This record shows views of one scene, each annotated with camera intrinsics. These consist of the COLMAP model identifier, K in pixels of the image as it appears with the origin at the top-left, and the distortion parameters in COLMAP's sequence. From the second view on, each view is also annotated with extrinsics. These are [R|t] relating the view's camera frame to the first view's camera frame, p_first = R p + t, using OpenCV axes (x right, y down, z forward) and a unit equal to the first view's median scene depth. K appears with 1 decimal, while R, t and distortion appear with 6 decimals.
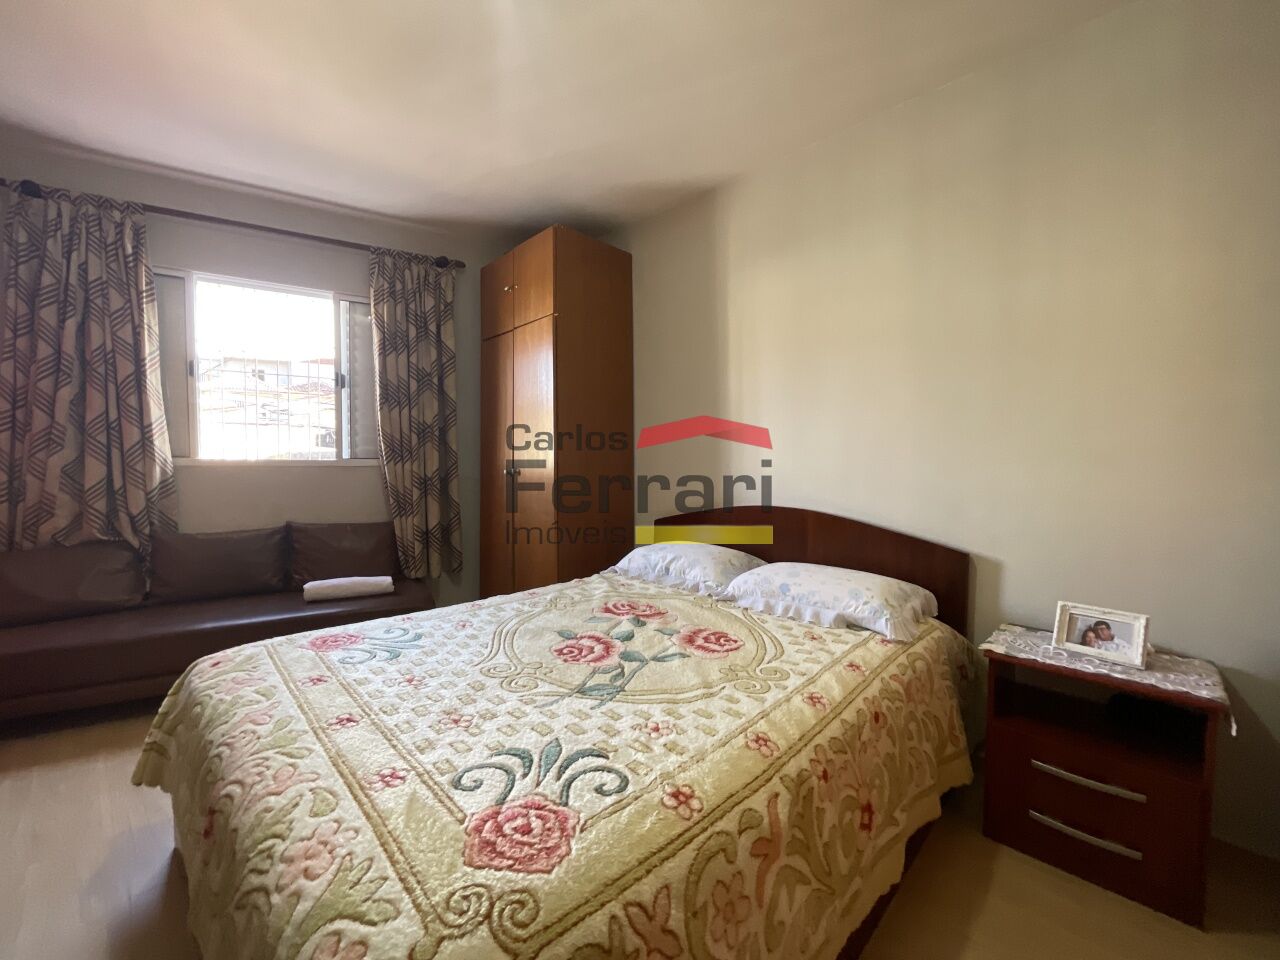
lens RADIAL K [[518.9, 0, 638.5], [0, 518.9, 483.0], [0, 0, 1]] dist [-0.000151, 0.000948]
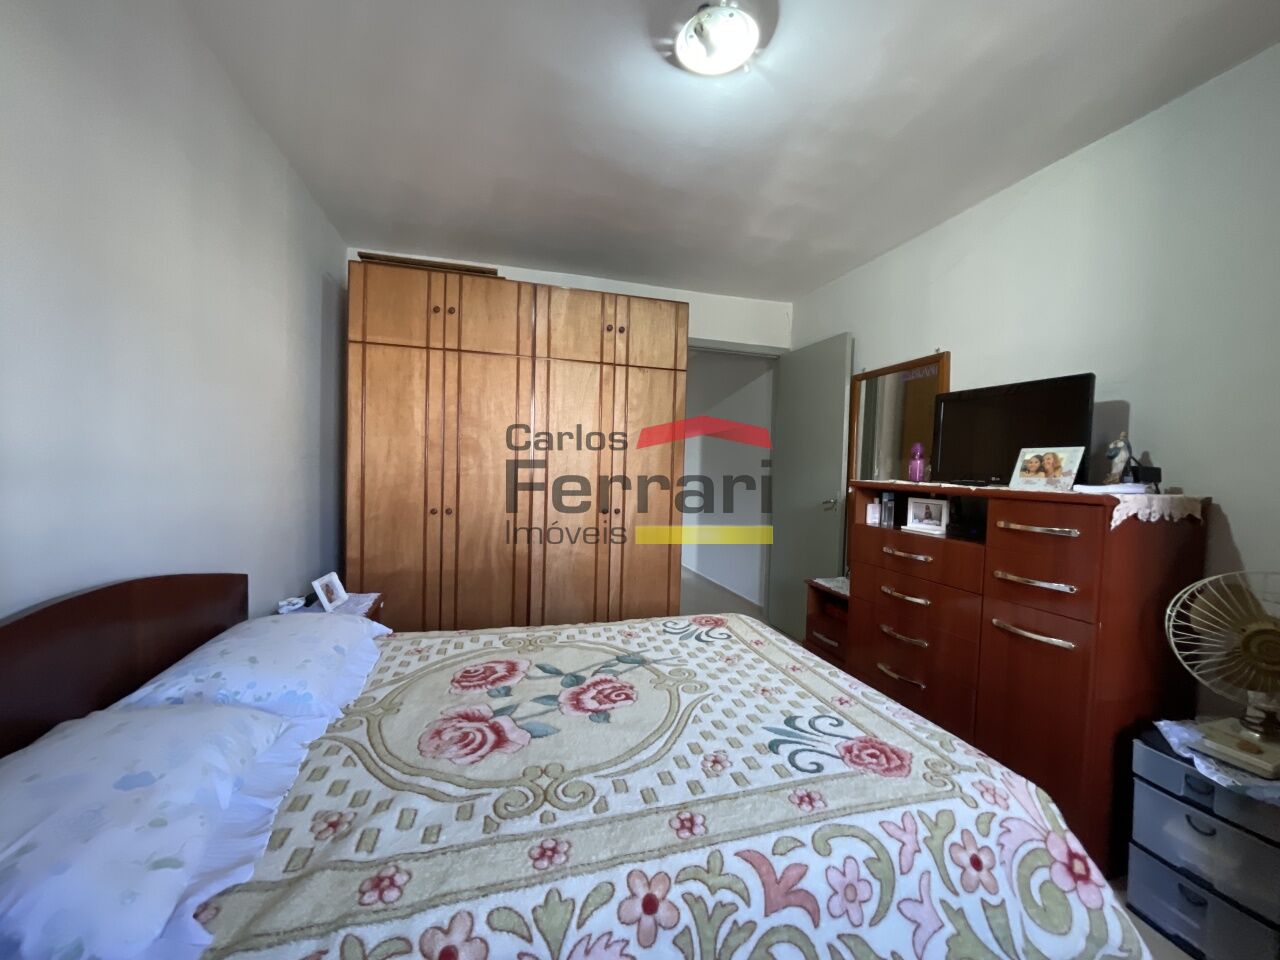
lens RADIAL K [[518.9, 0, 638.5], [0, 518.9, 483.0], [0, 0, 1]] dist [-0.000151, 0.000948]
pose [[-0.867901, -0.050399, 0.494174, -0.655757], [-0.016851, 0.997254, 0.072110, -0.161421], [-0.496452, 0.054257, -0.866367, 1.873481]]
